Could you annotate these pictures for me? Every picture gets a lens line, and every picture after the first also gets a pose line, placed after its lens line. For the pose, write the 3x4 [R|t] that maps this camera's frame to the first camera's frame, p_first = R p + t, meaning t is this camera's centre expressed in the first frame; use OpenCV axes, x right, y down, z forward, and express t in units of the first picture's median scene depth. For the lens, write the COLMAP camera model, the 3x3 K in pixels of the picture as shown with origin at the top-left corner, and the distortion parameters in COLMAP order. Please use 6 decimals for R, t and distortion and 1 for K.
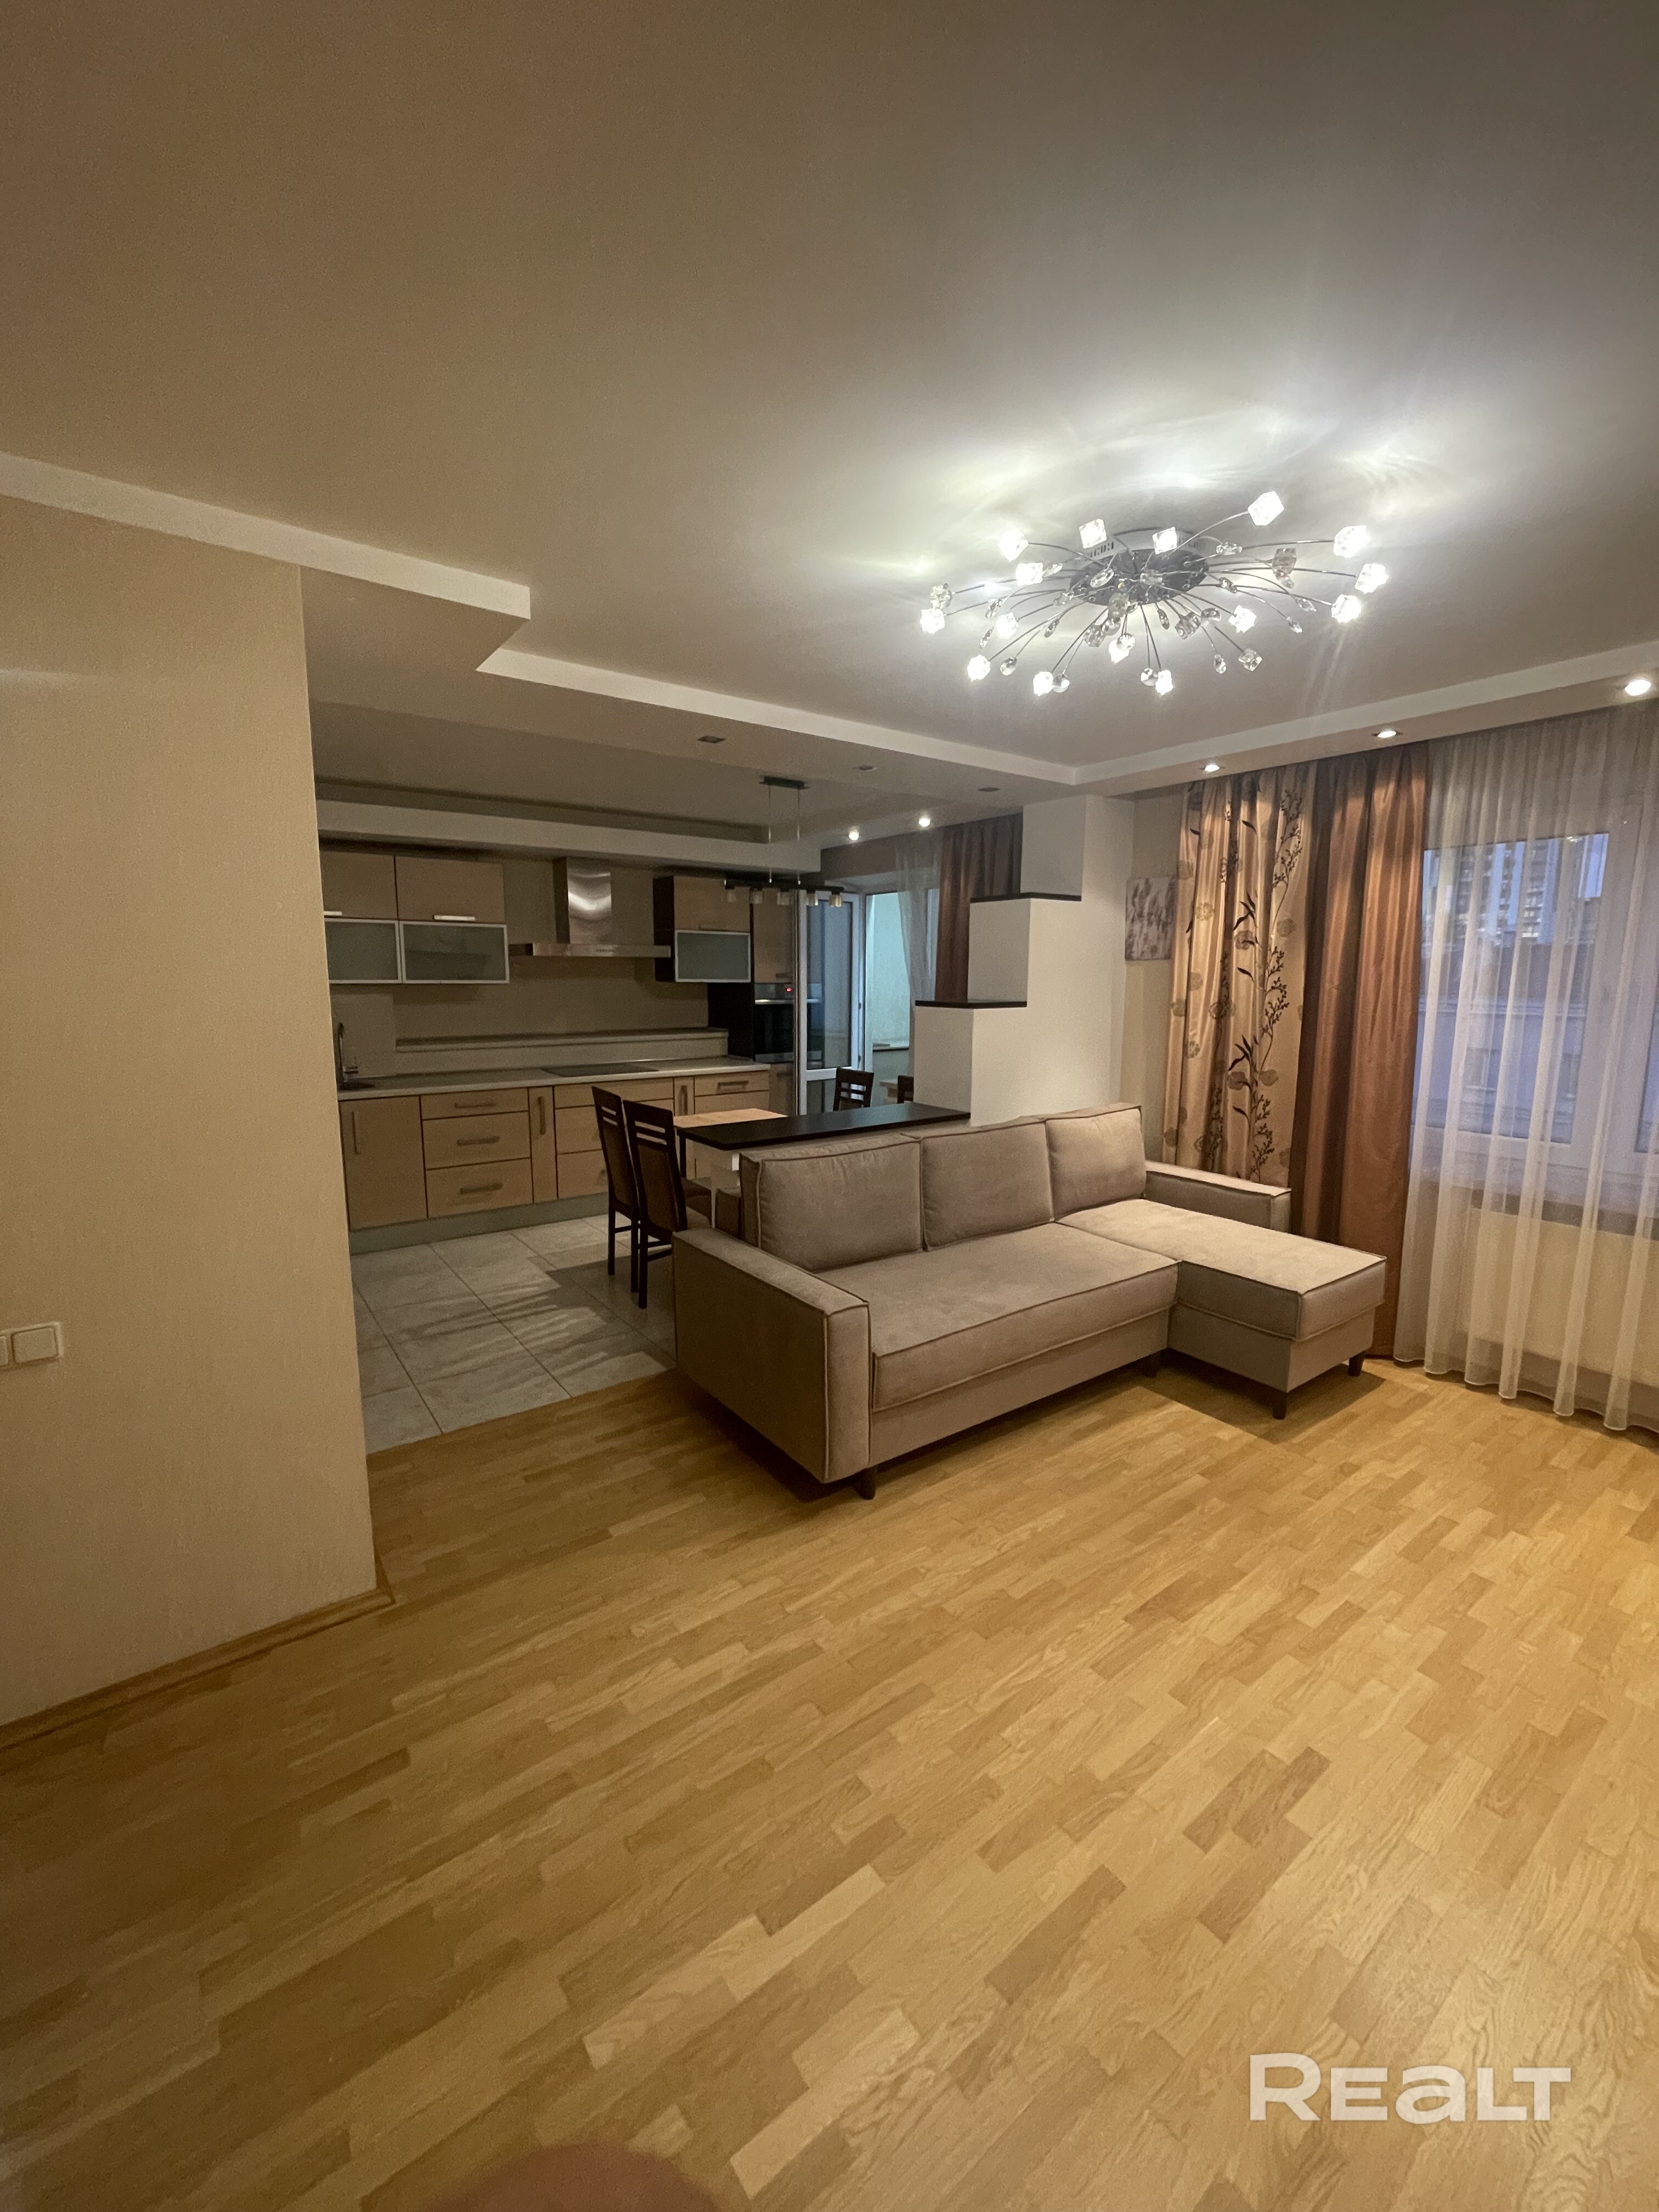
lens RADIAL K [[897.3, 0, 838.3], [0, 897.3, 1105.4], [0, 0, 1]] dist [0.000818, 0.000441]
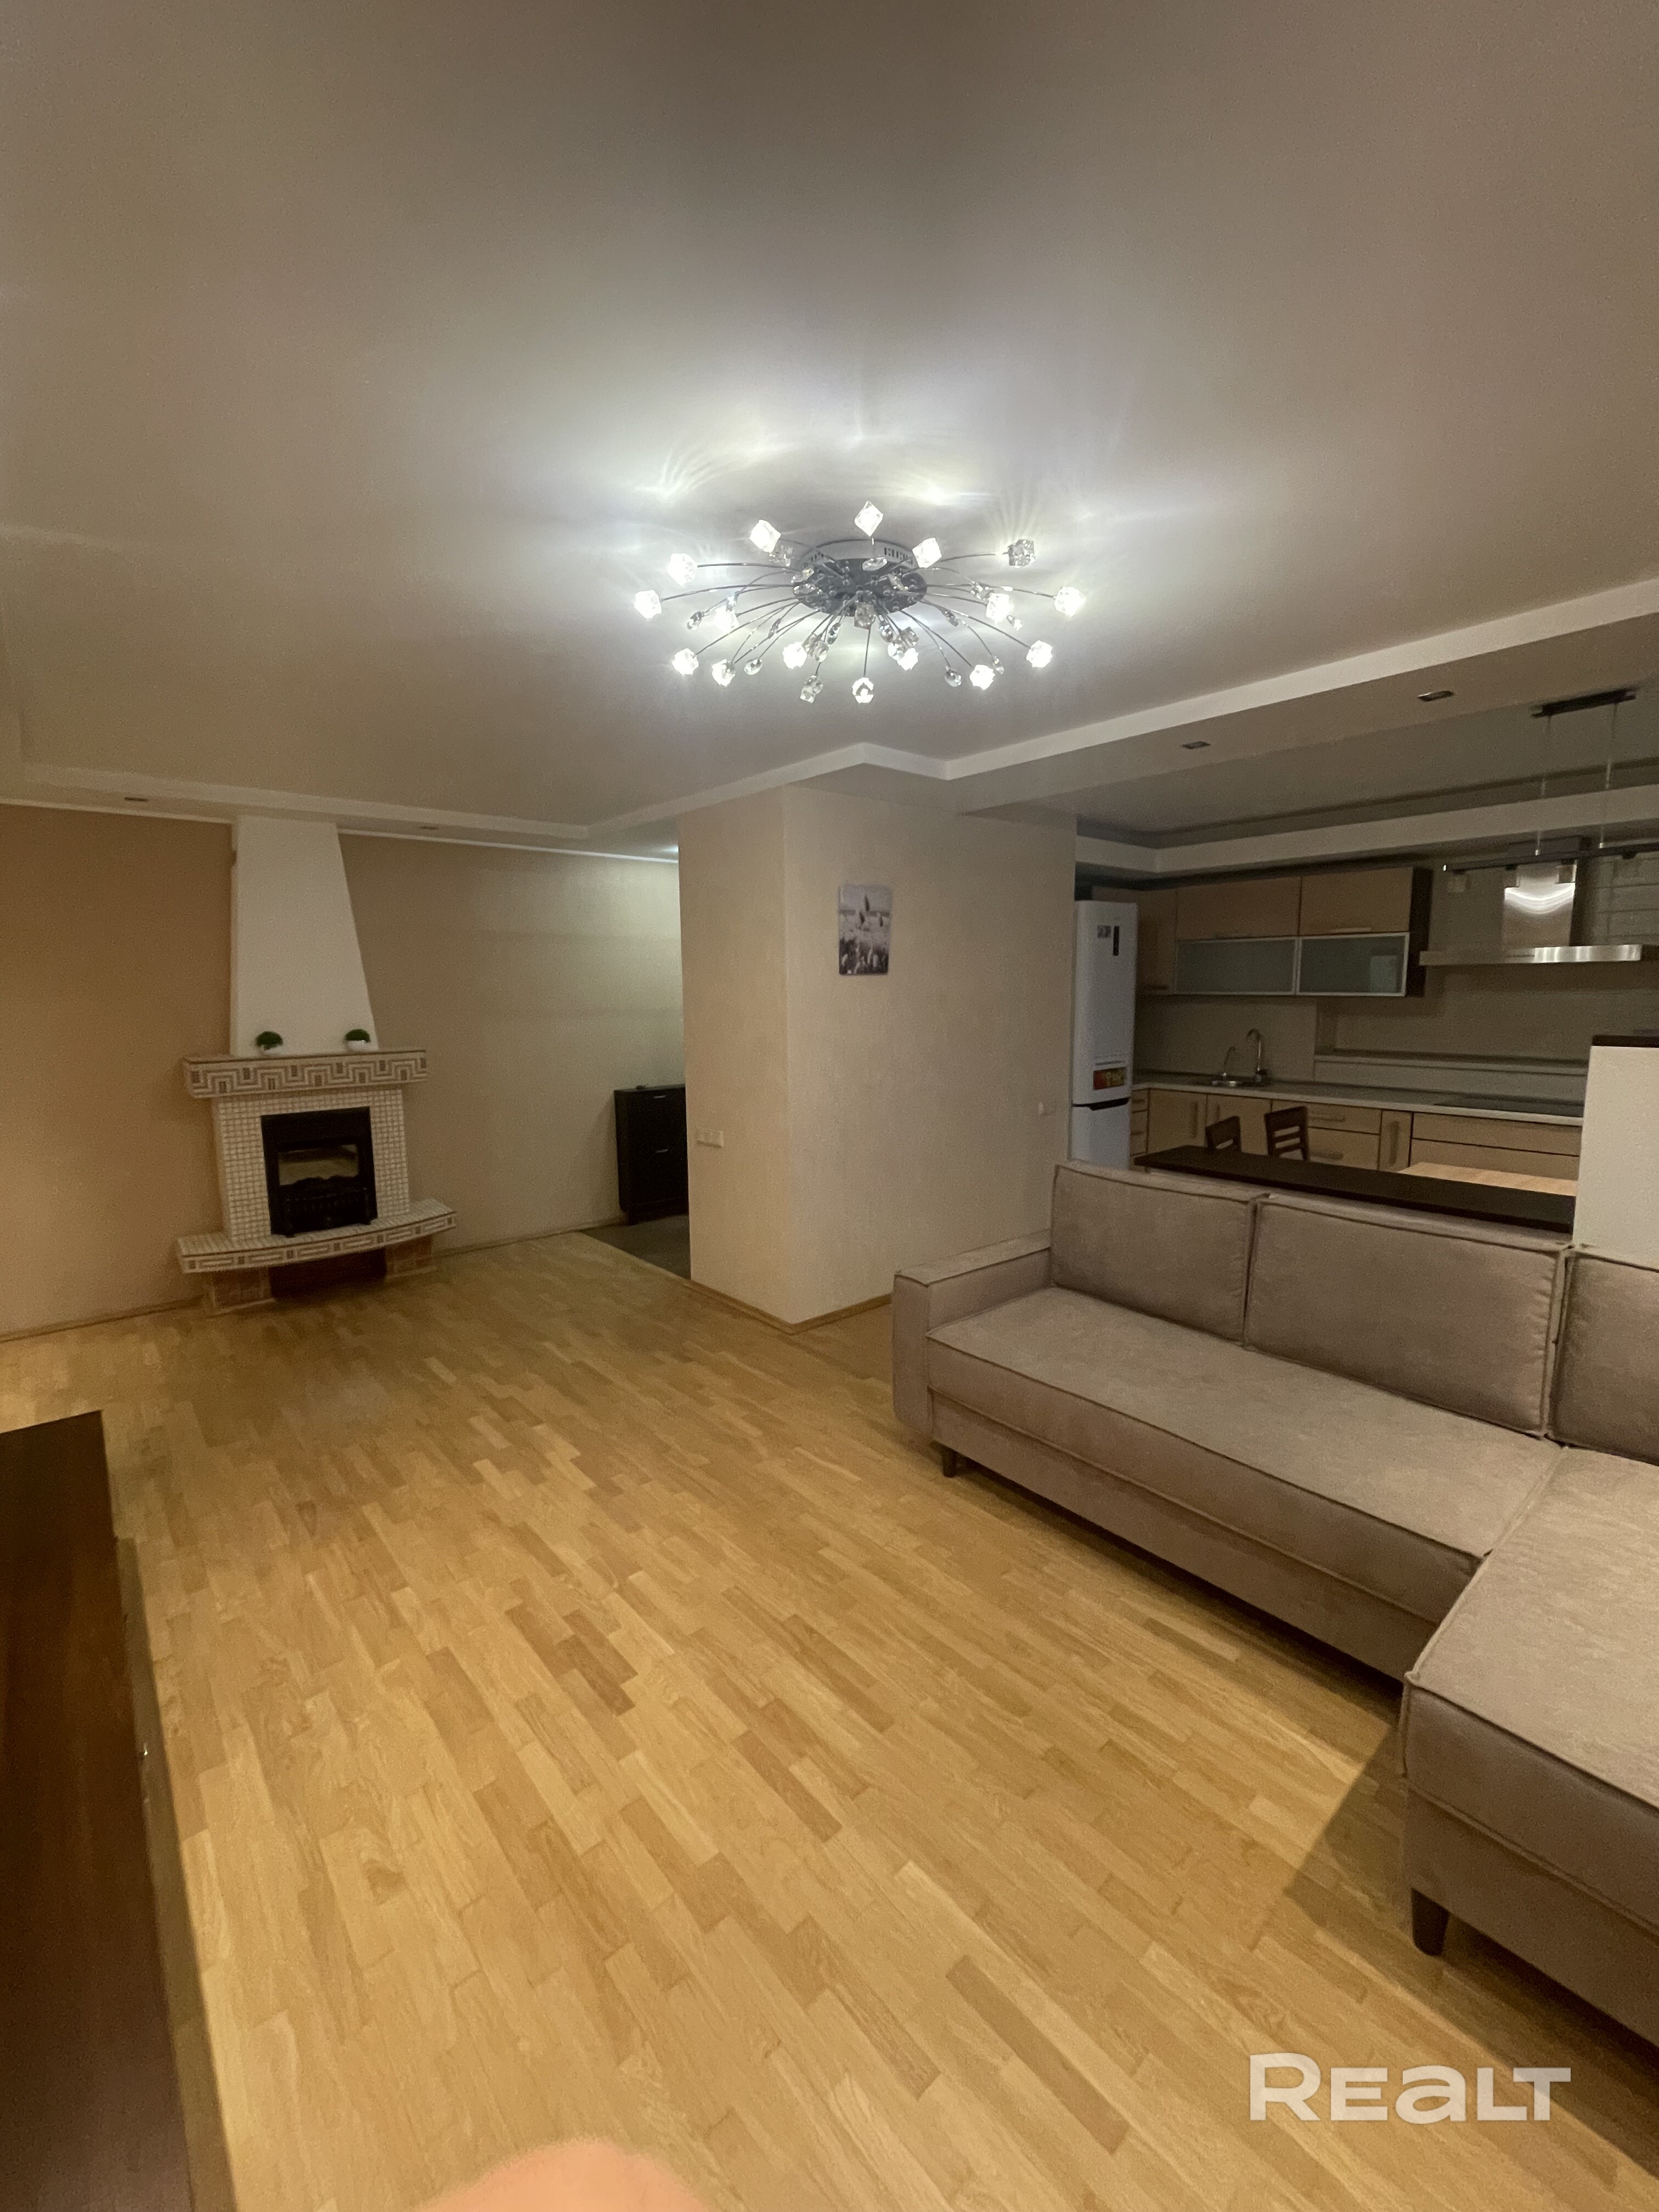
lens RADIAL K [[897.3, 0, 838.0], [0, 897.3, 1108.1], [0, 0, 1]] dist [0.000818, 0.000441]
pose [[0.076170, 0.129894, -0.988598, 1.248296], [-0.137014, 0.983436, 0.118659, -0.128511], [0.987636, 0.126414, 0.092706, 0.864931]]
